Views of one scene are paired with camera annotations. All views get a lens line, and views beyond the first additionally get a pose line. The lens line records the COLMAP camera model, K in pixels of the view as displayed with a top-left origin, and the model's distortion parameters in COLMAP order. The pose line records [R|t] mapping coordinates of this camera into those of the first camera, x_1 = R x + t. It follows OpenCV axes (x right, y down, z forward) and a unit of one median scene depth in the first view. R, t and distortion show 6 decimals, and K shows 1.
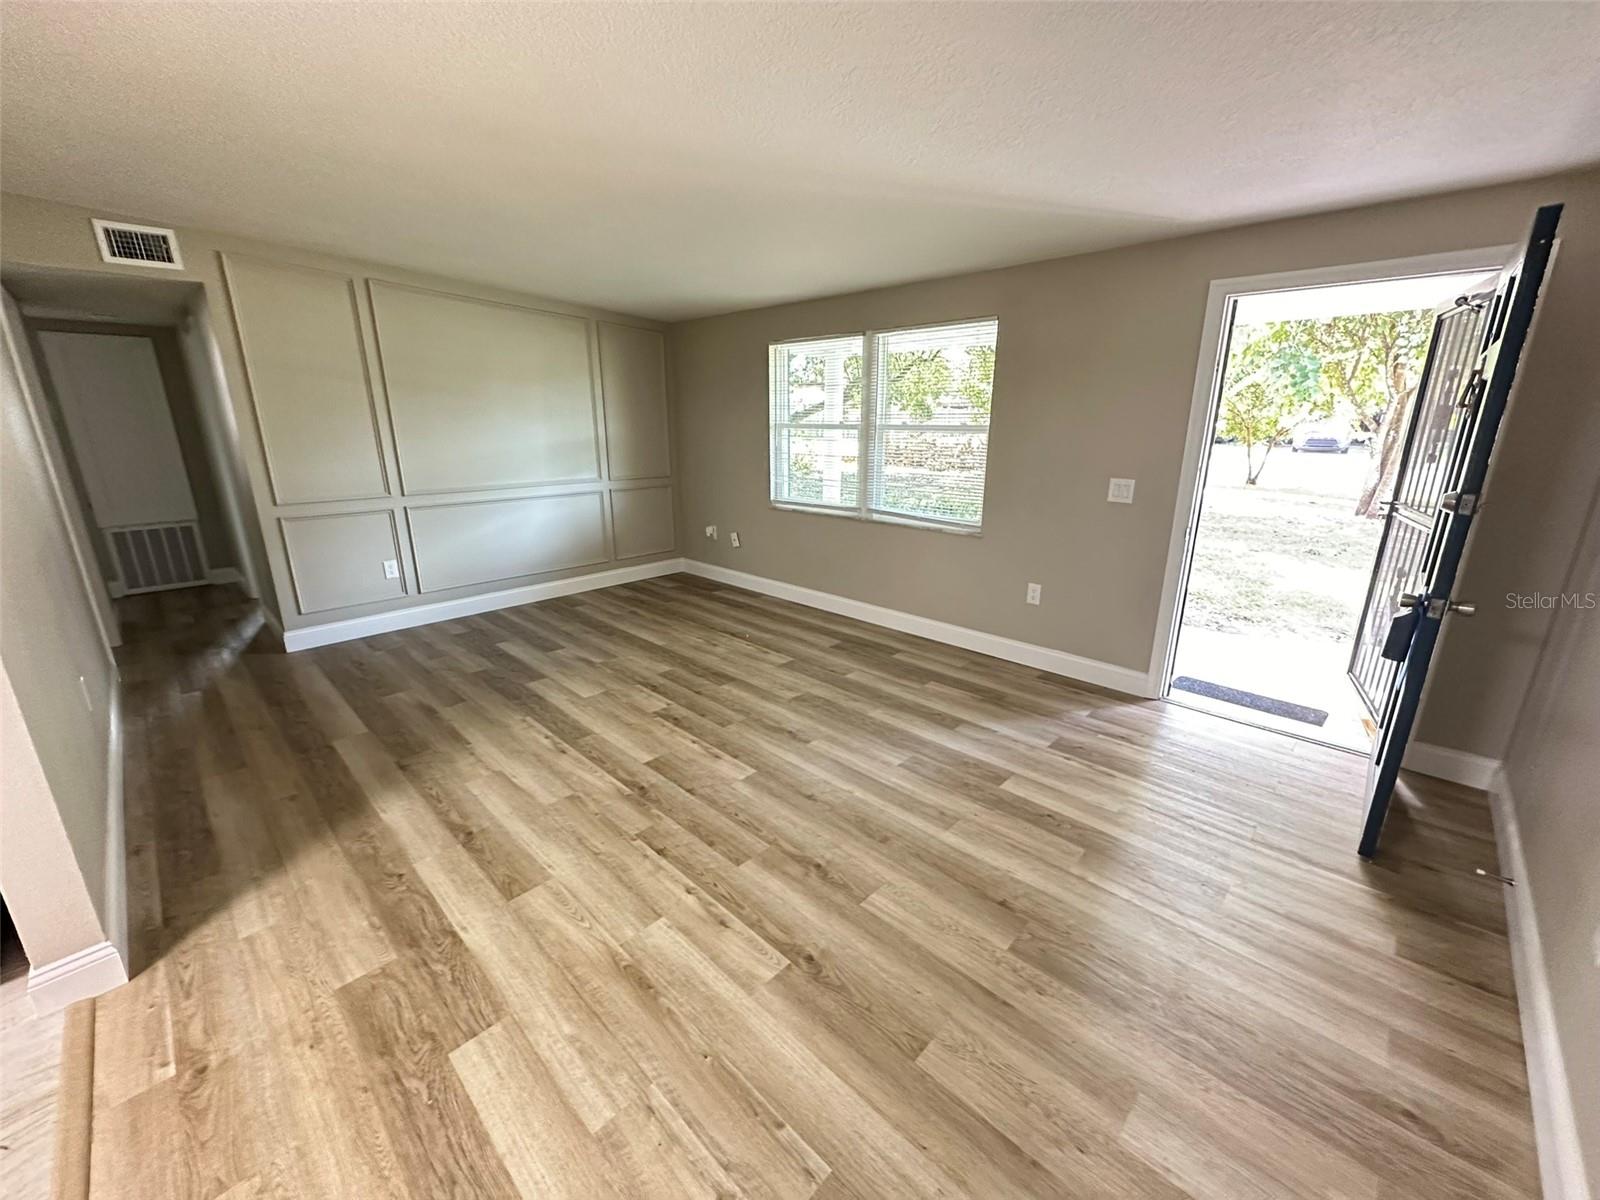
lens RADIAL K [[636.2, 0, 798.0], [0, 636.2, 597.2], [0, 0, 1]] dist [-0.001399, 0.000108]
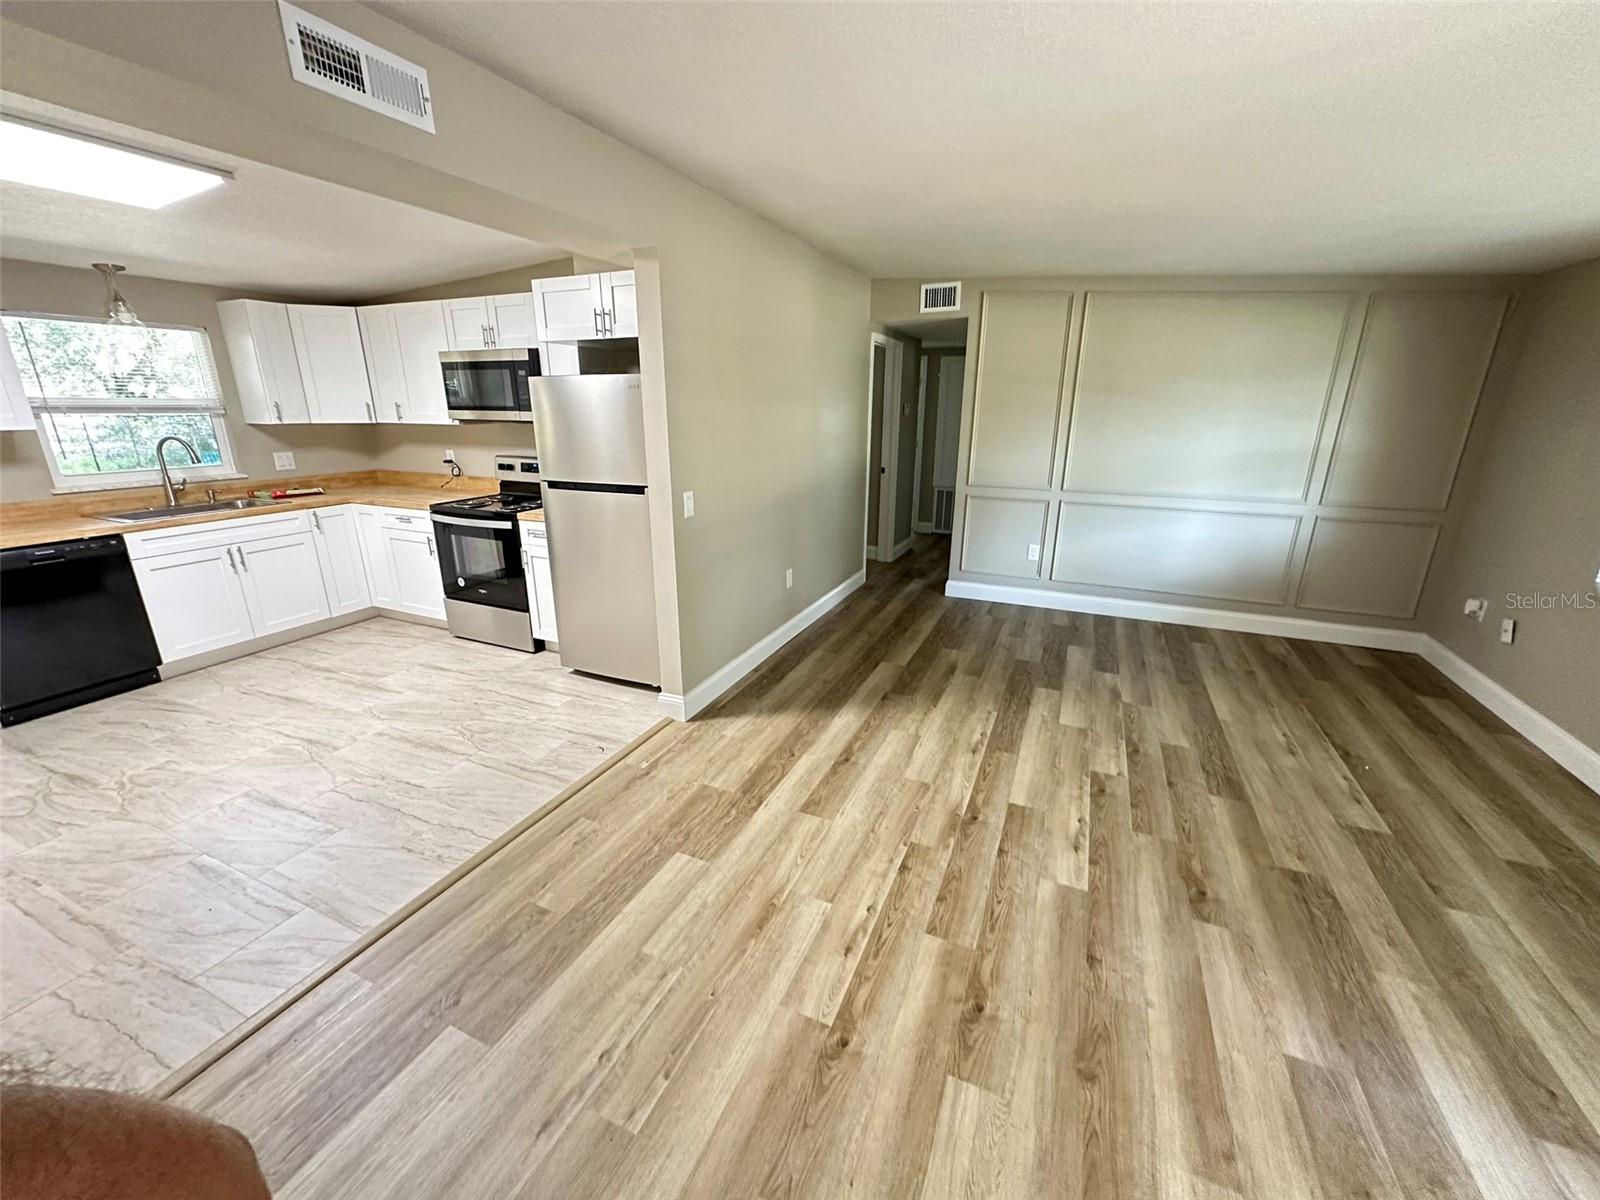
lens RADIAL K [[636.2, 0, 798.0], [0, 636.2, 597.2], [0, 0, 1]] dist [-0.001399, 0.000108]
pose [[0.341443, 0.275694, -0.898560, 0.358614], [-0.262312, 0.945979, 0.190567, -0.105353], [0.902557, 0.170636, 0.395316, 0.269352]]
